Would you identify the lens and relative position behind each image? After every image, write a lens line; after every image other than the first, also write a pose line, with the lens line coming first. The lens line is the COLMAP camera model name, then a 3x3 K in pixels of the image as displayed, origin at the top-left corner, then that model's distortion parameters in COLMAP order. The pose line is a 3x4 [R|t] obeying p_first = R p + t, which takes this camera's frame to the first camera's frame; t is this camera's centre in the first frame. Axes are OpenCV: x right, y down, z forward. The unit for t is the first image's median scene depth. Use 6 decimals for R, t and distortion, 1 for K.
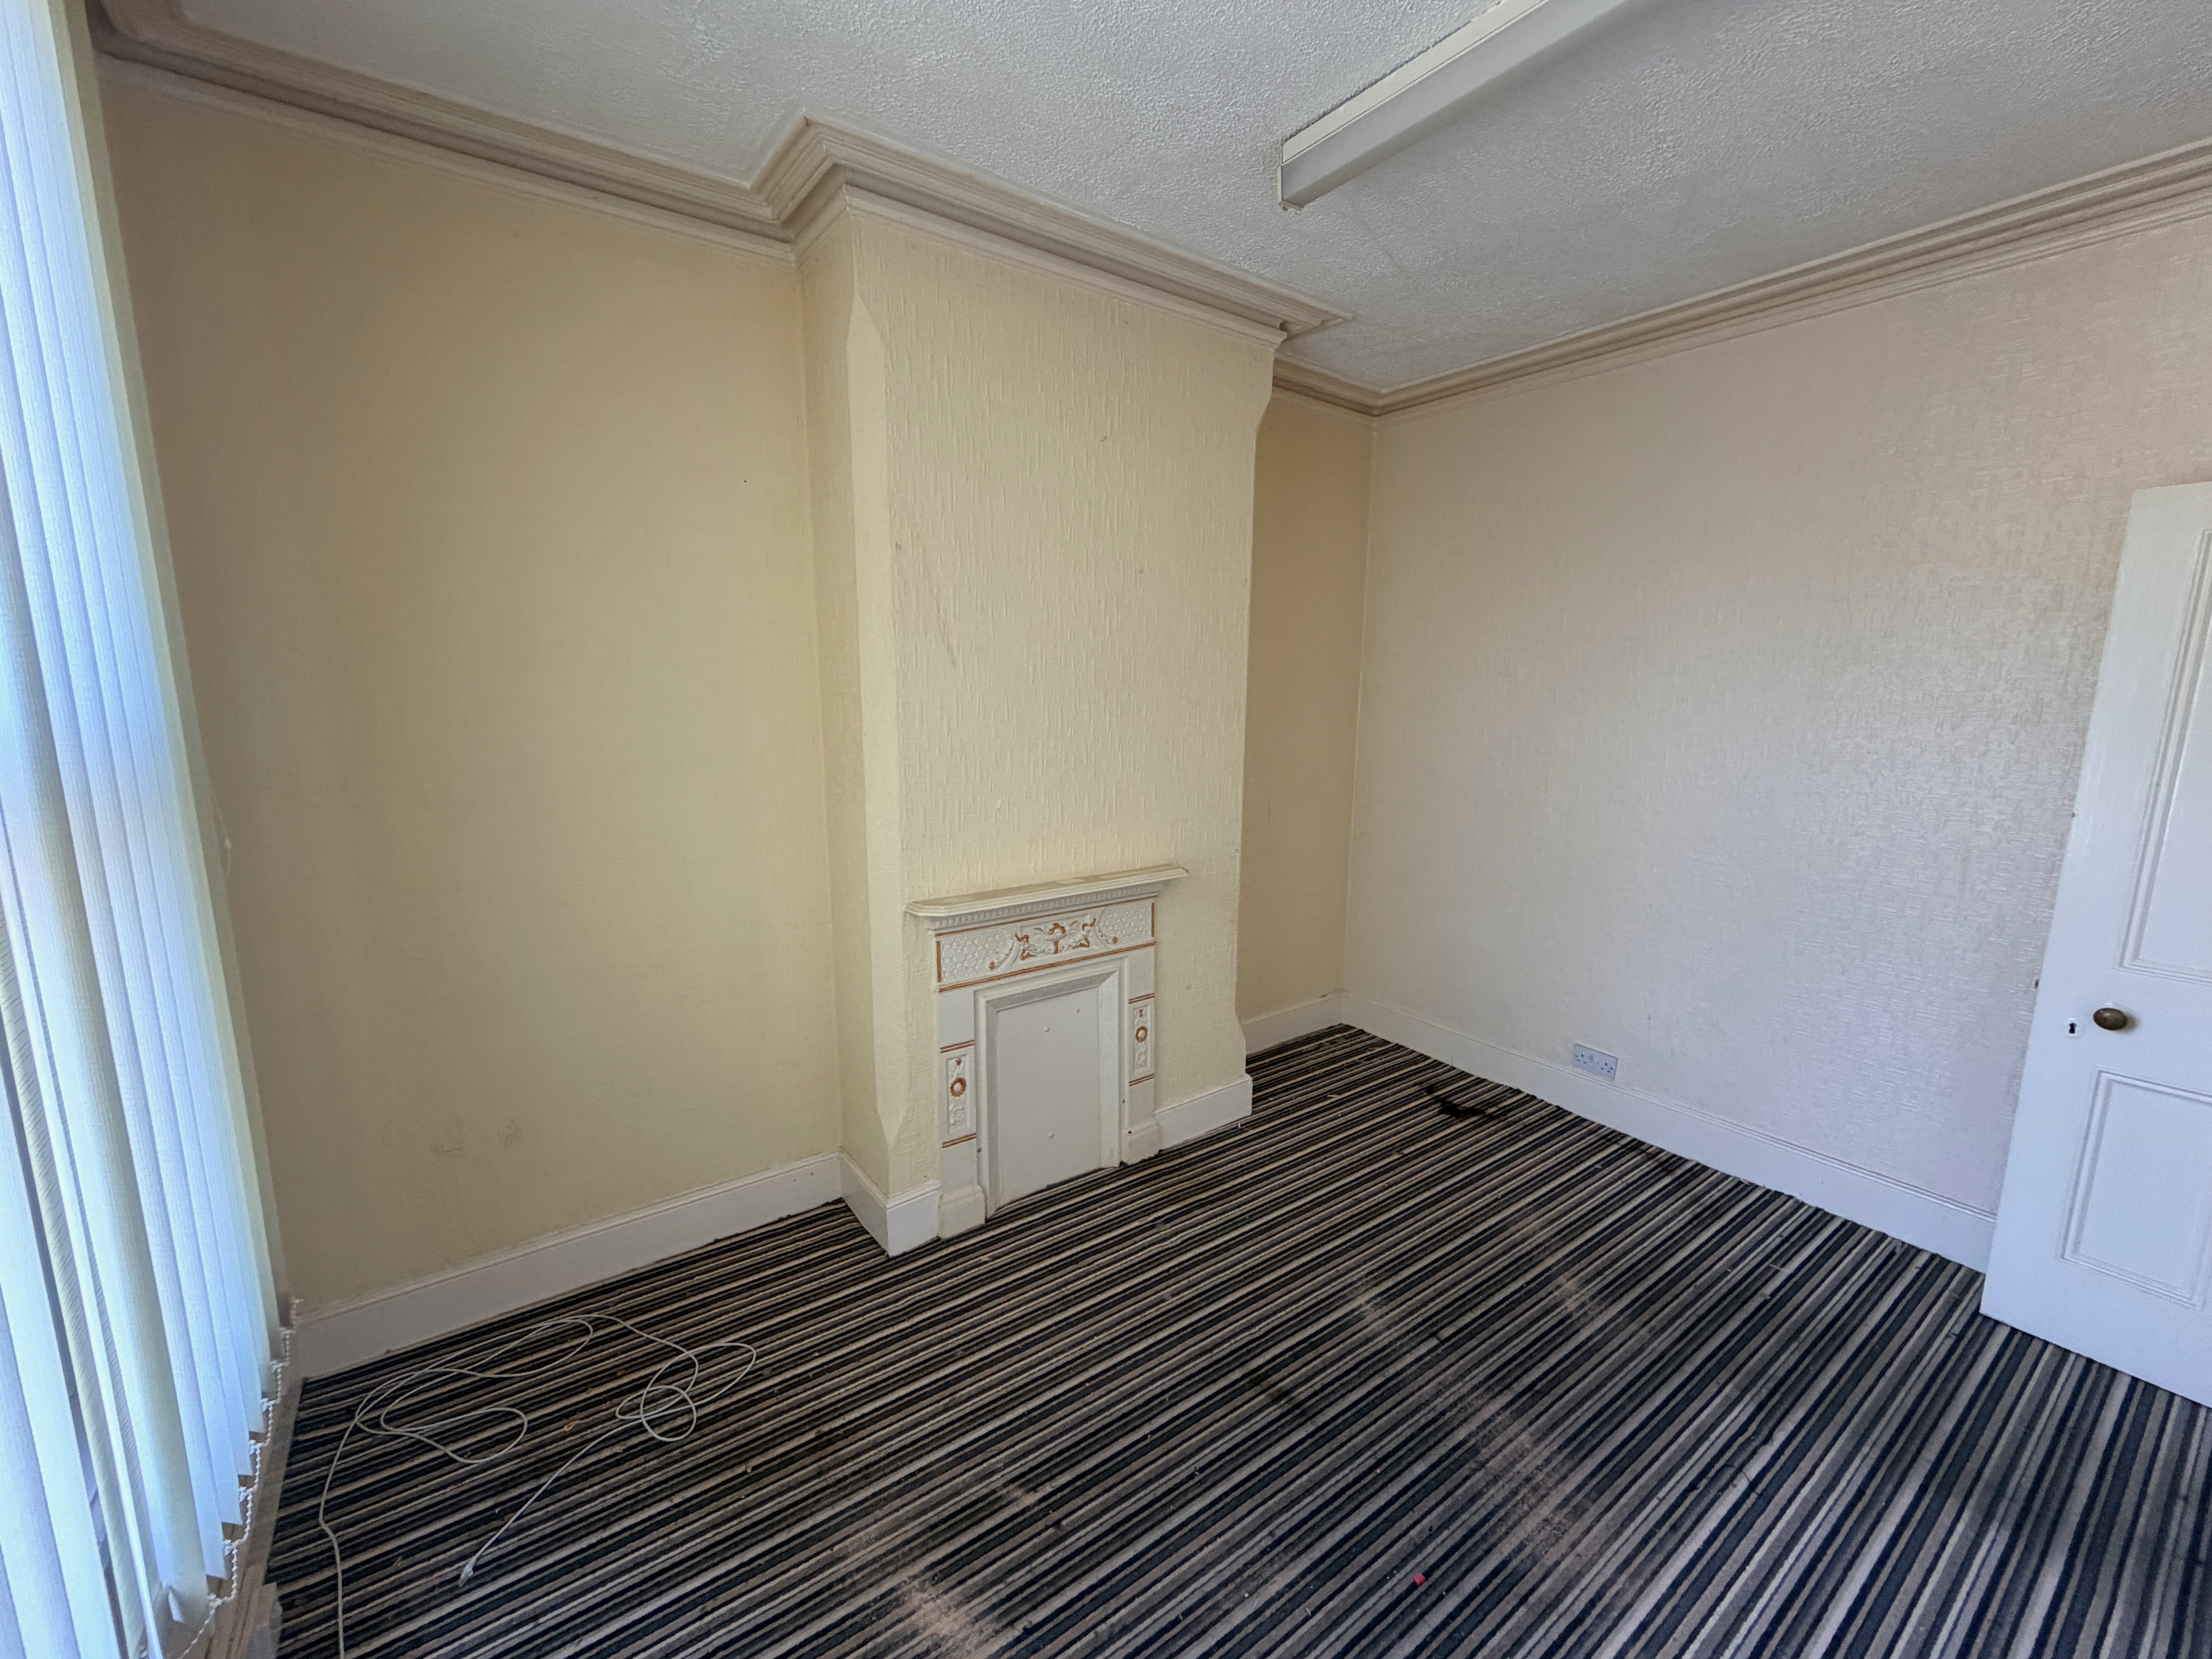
lens RADIAL K [[885.7, 0, 1096.6], [0, 885.7, 828.3], [0, 0, 1]] dist [-0.001124, -0.000144]
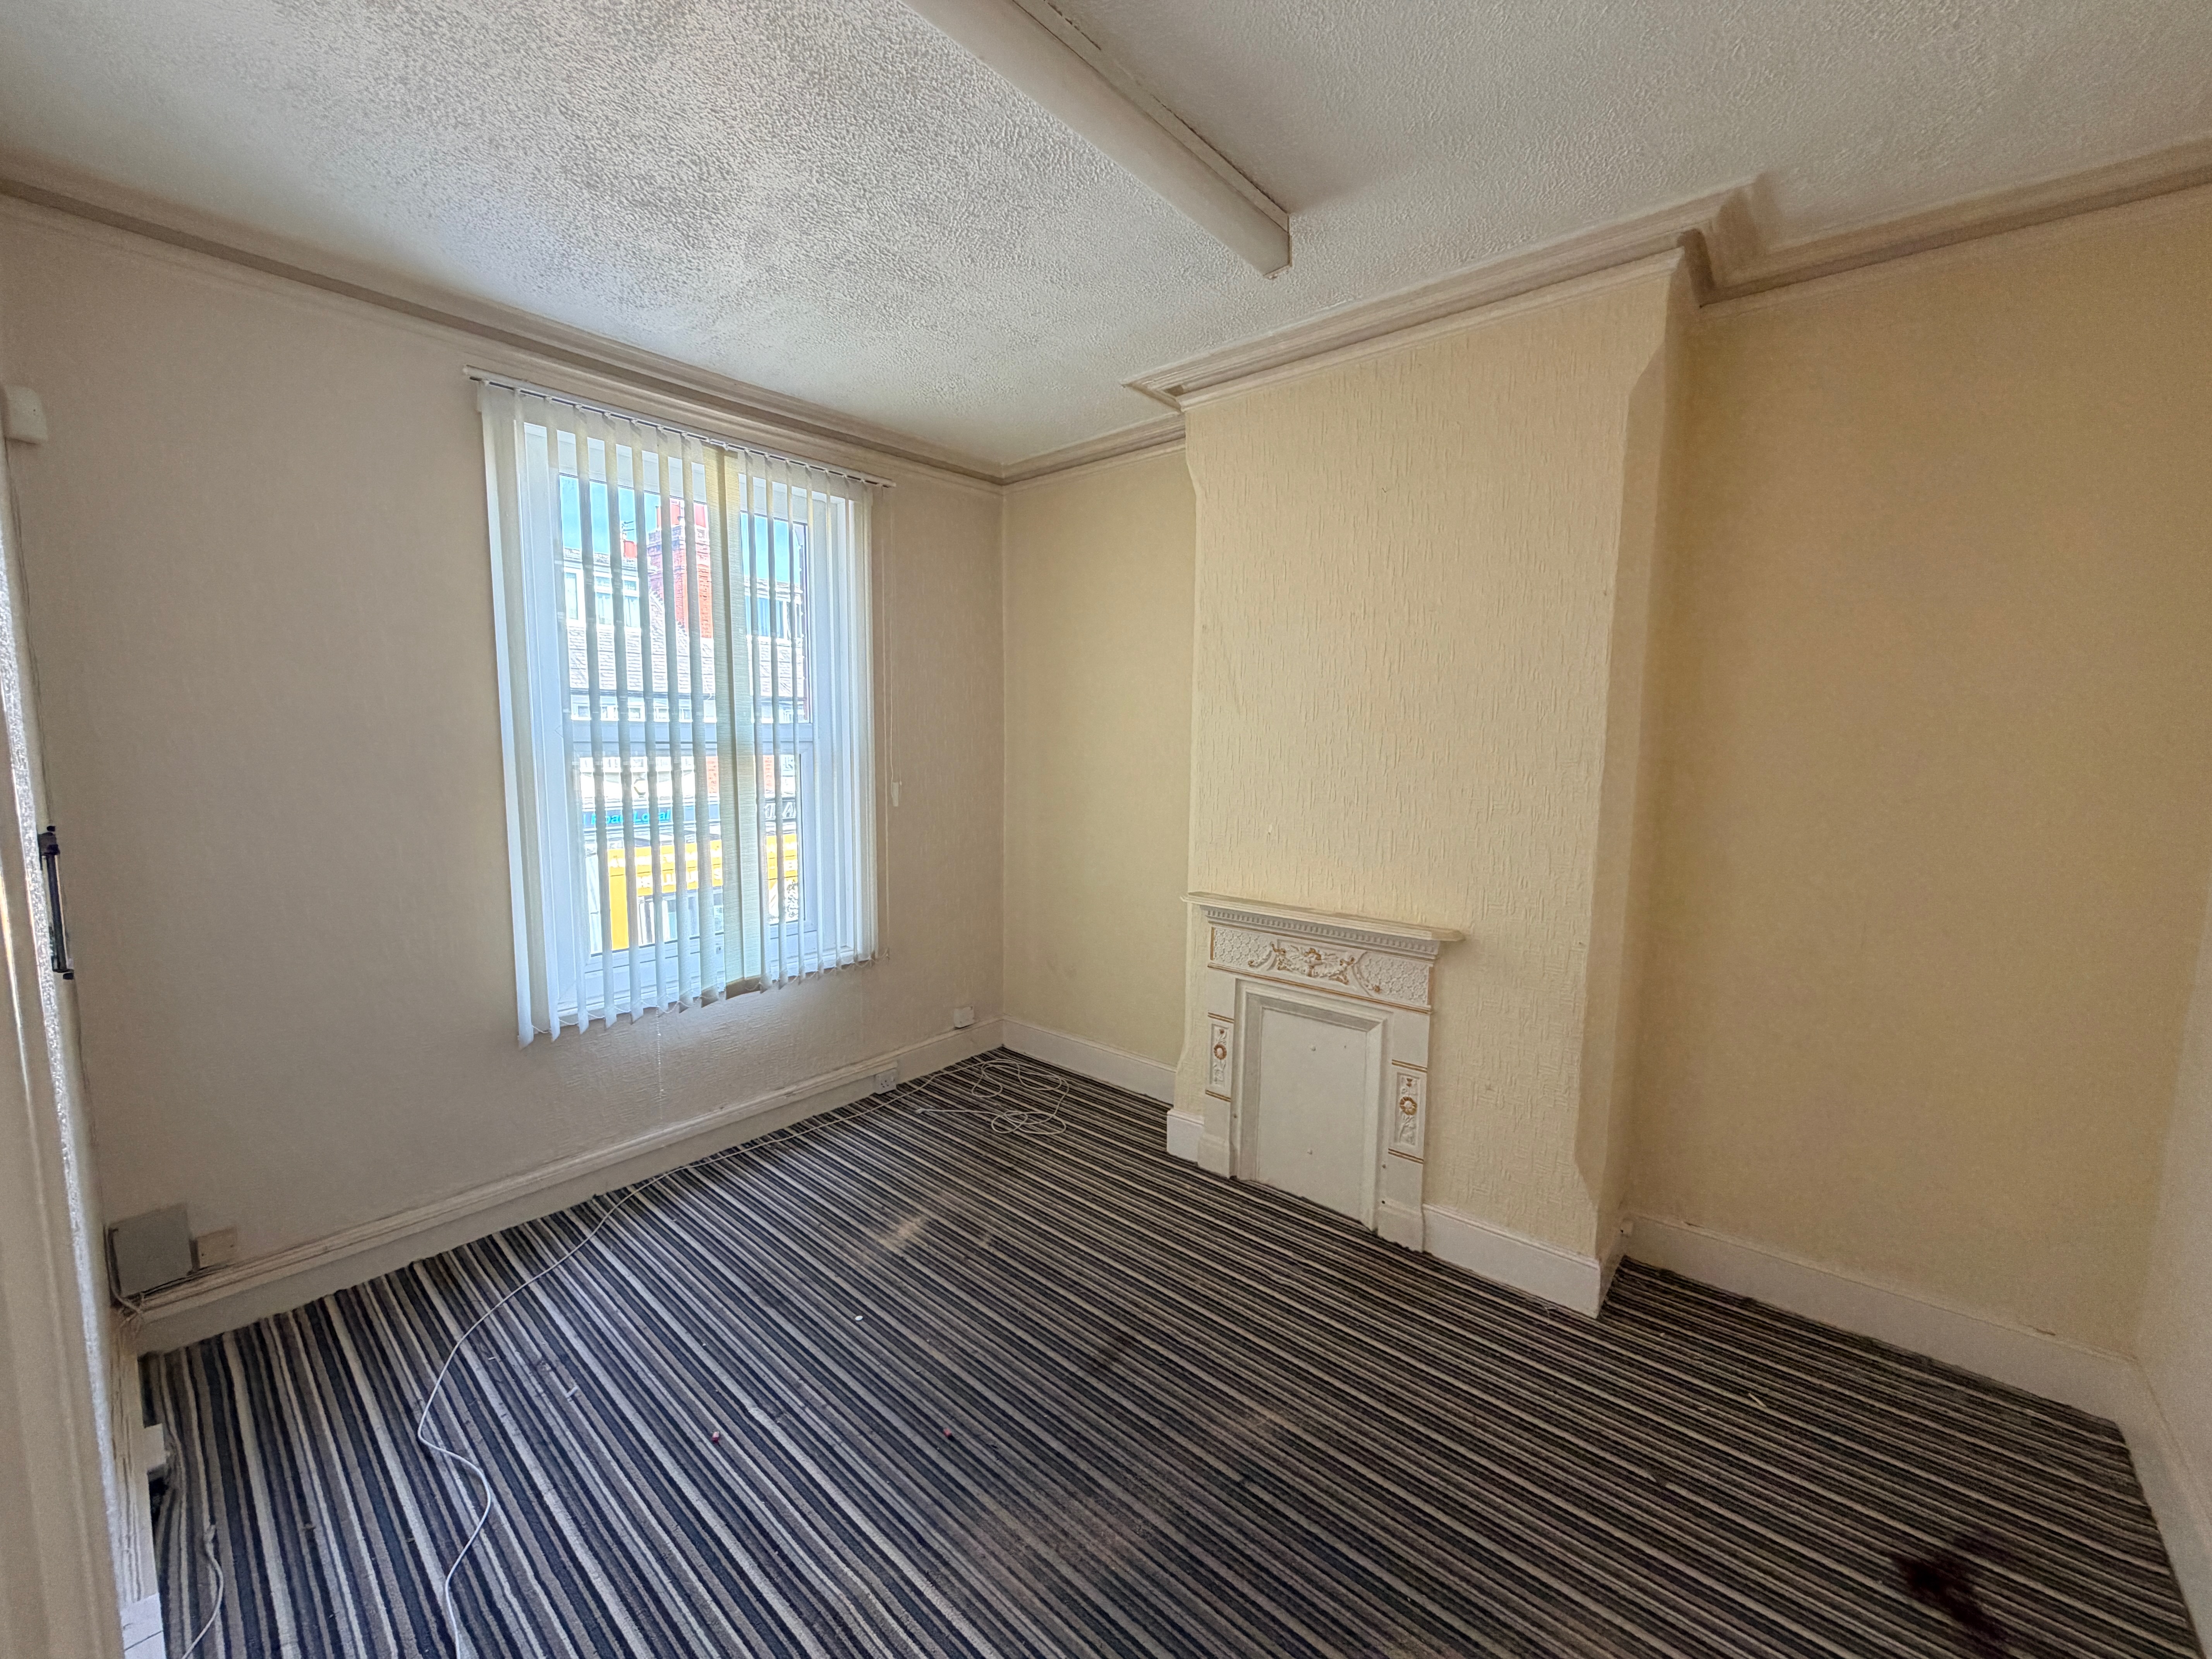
lens RADIAL K [[885.7, 0, 1097.0], [0, 885.7, 828.6], [0, 0, 1]] dist [-0.001124, -0.000144]
pose [[0.226972, 0.101672, -0.968580, 0.975312], [-0.166544, 0.983938, 0.064257, -0.065100], [0.959555, 0.146727, 0.240260, 0.495377]]
